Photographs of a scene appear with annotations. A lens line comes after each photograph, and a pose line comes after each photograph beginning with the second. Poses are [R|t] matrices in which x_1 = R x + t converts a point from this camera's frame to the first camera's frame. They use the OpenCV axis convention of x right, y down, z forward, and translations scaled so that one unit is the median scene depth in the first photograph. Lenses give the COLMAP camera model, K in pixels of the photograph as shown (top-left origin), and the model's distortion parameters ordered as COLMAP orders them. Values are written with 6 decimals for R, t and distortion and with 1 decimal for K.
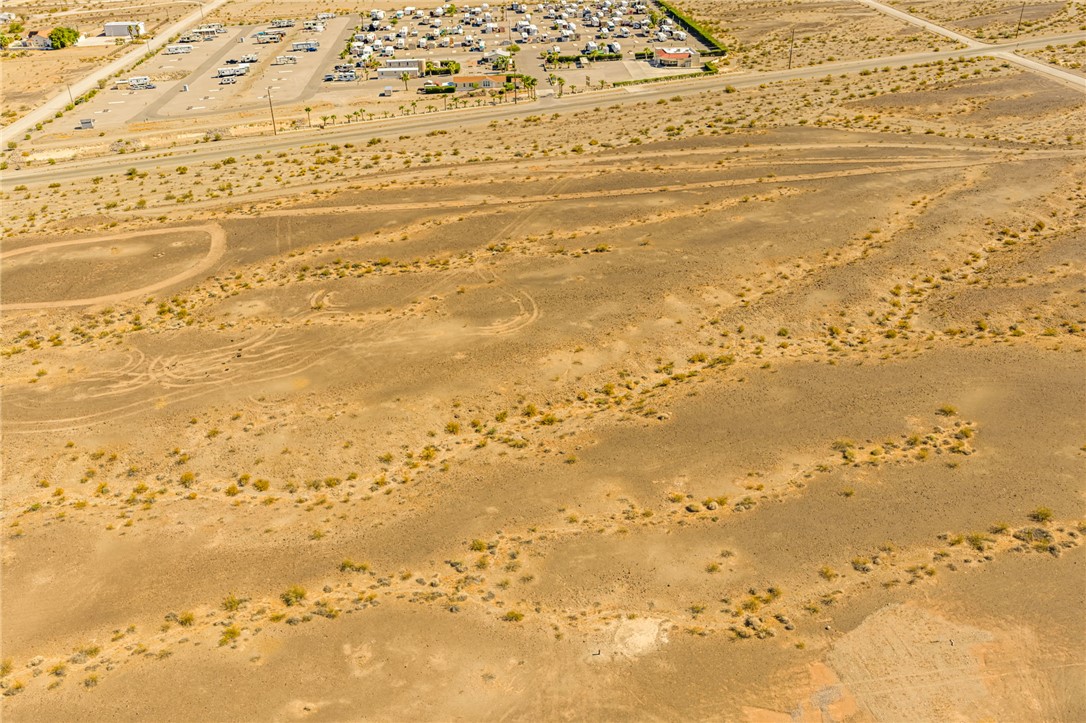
lens RADIAL K [[901.4, 0, 545.1], [0, 901.4, 362.1], [0, 0, 1]] dist [0.021166, -0.034861]
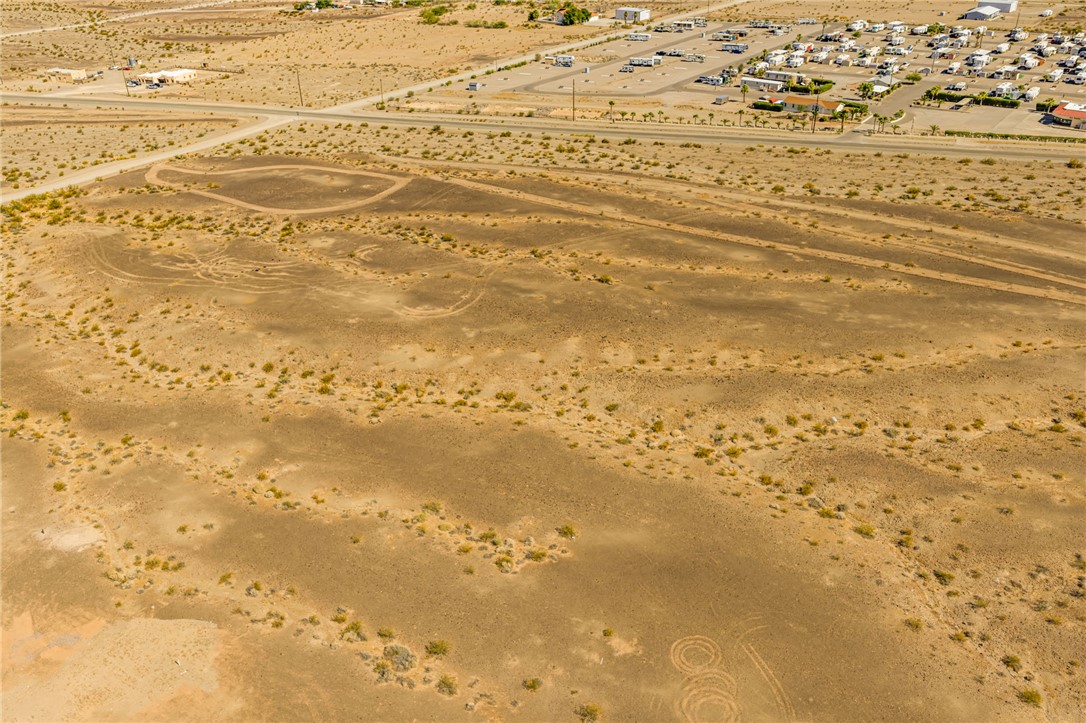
lens RADIAL K [[901.4, 0, 546.0], [0, 901.4, 364.3], [0, 0, 1]] dist [0.021166, -0.034861]
pose [[0.739131, 0.326848, -0.588944, 0.603071], [-0.322258, 0.939405, 0.116908, -0.129884], [0.591468, 0.103382, 0.799673, 0.189687]]
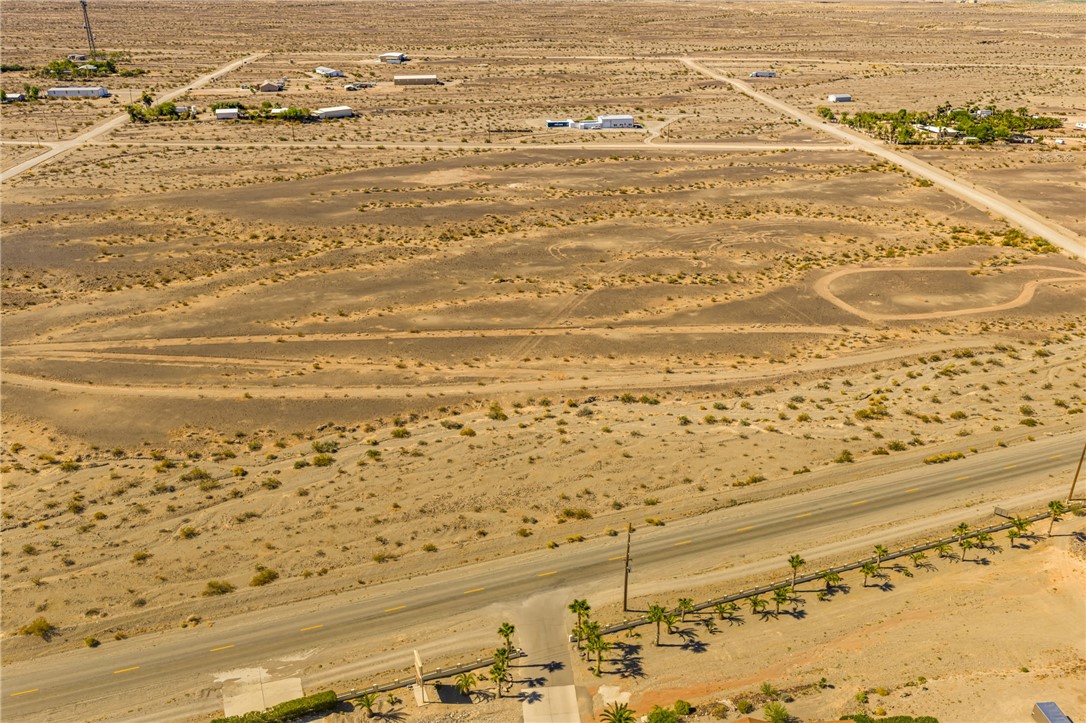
lens RADIAL K [[901.4, 0, 543.9], [0, 901.4, 369.0], [0, 0, 1]] dist [0.021166, -0.034861]
pose [[-0.999909, 0.013505, 0.000702, 0.001248], [0.008431, 0.581930, 0.813195, -1.029213], [0.010573, 0.813127, -0.581990, 1.773506]]
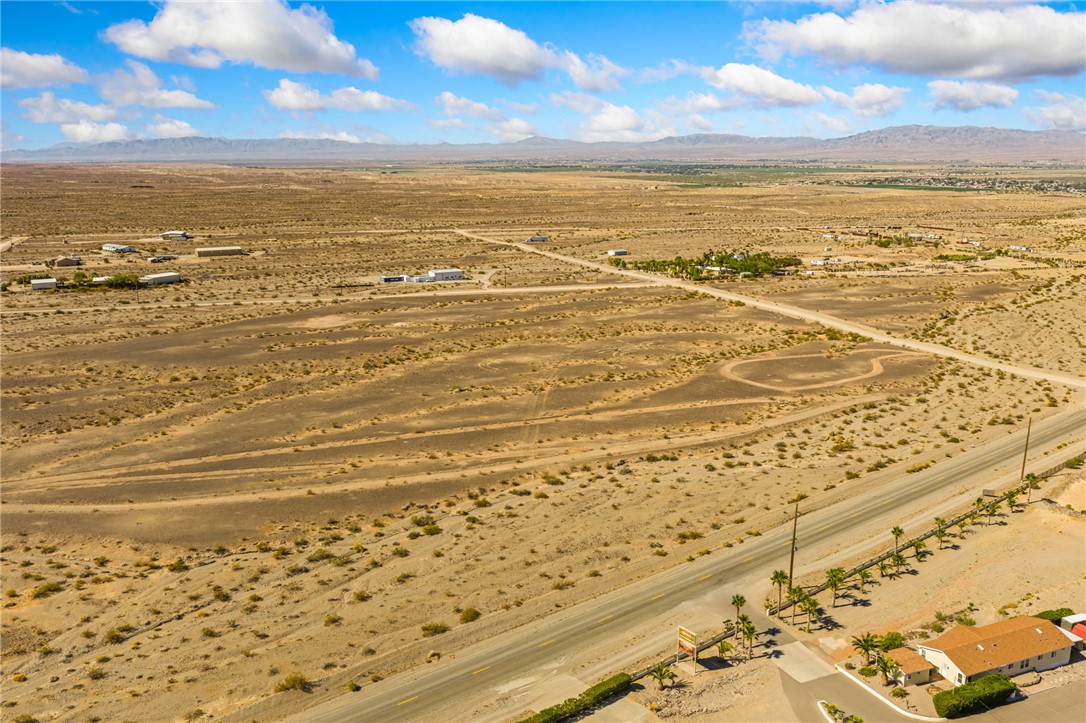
lens RADIAL K [[901.4, 0, 544.7], [0, 901.4, 360.0], [0, 0, 1]] dist [0.021166, -0.034861]
pose [[-0.949207, 0.085914, -0.302695, 0.325766], [-0.141663, 0.742298, 0.654924, -1.006345], [0.280957, 0.664539, -0.692424, 1.866723]]
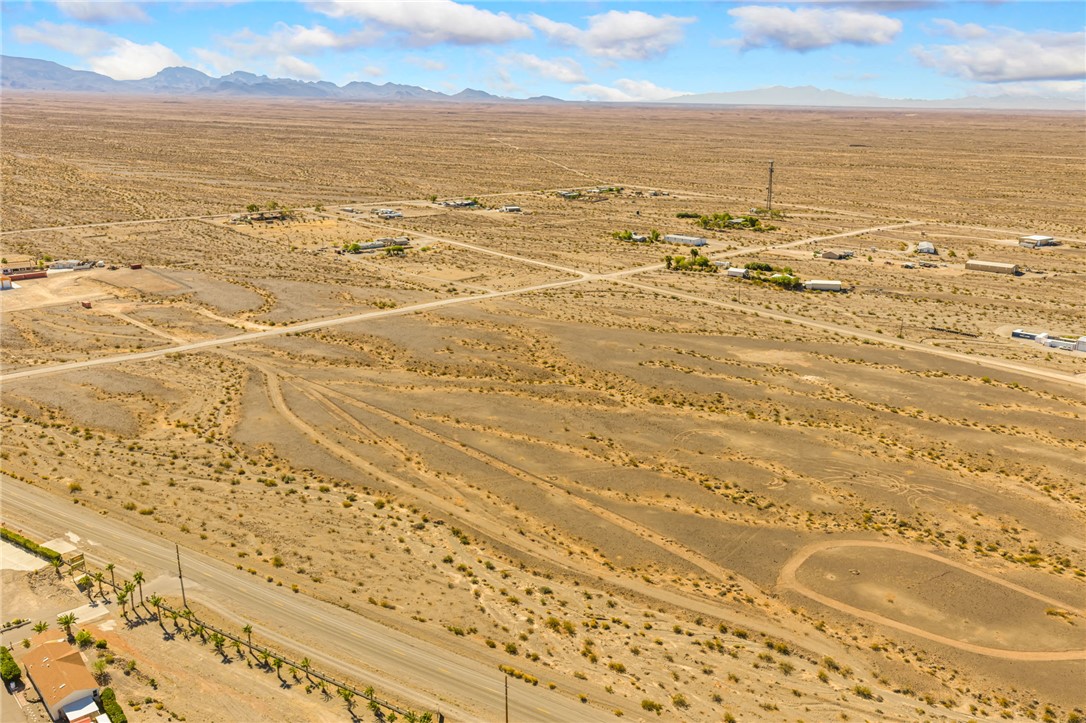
lens RADIAL K [[901.4, 0, 542.5], [0, 901.4, 362.9], [0, 0, 1]] dist [0.021166, -0.034861]
pose [[-0.611627, -0.206142, 0.763818, -0.956193], [0.397260, 0.754896, 0.521840, -0.985268], [-0.684176, 0.622605, -0.379823, 1.499695]]
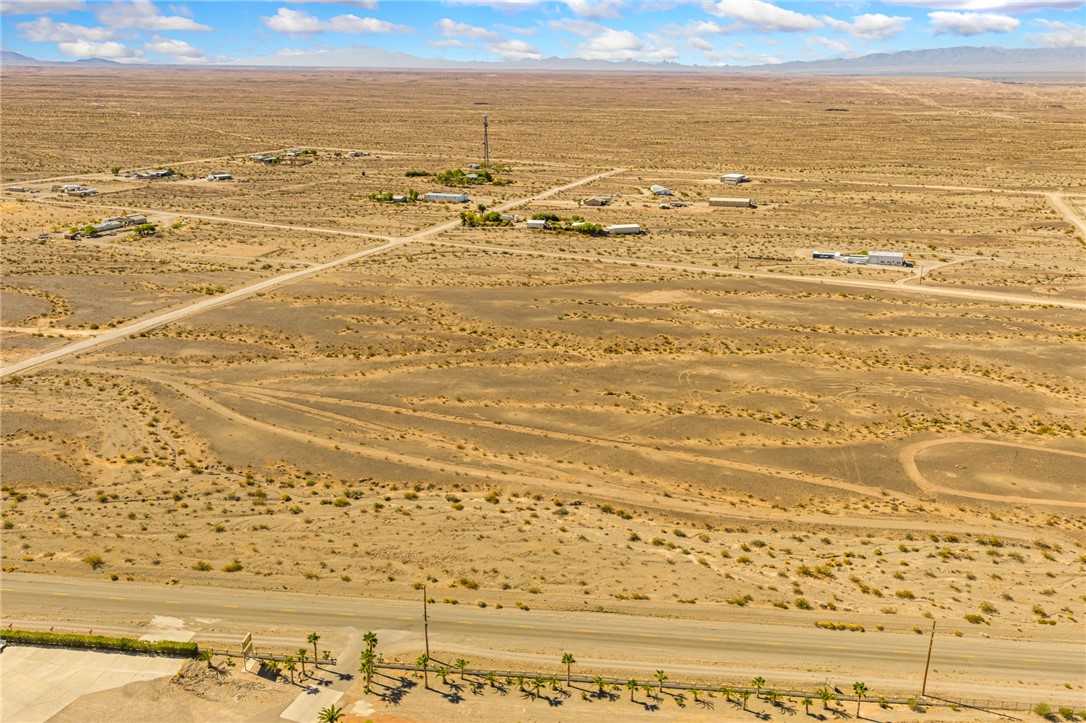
lens RADIAL K [[901.4, 0, 543.0], [0, 901.4, 363.7], [0, 0, 1]] dist [0.021166, -0.034861]
pose [[-0.894505, -0.124343, 0.429419, -0.433901], [0.234267, 0.687727, 0.687132, -1.117901], [-0.380763, 0.715241, -0.586046, 1.787057]]
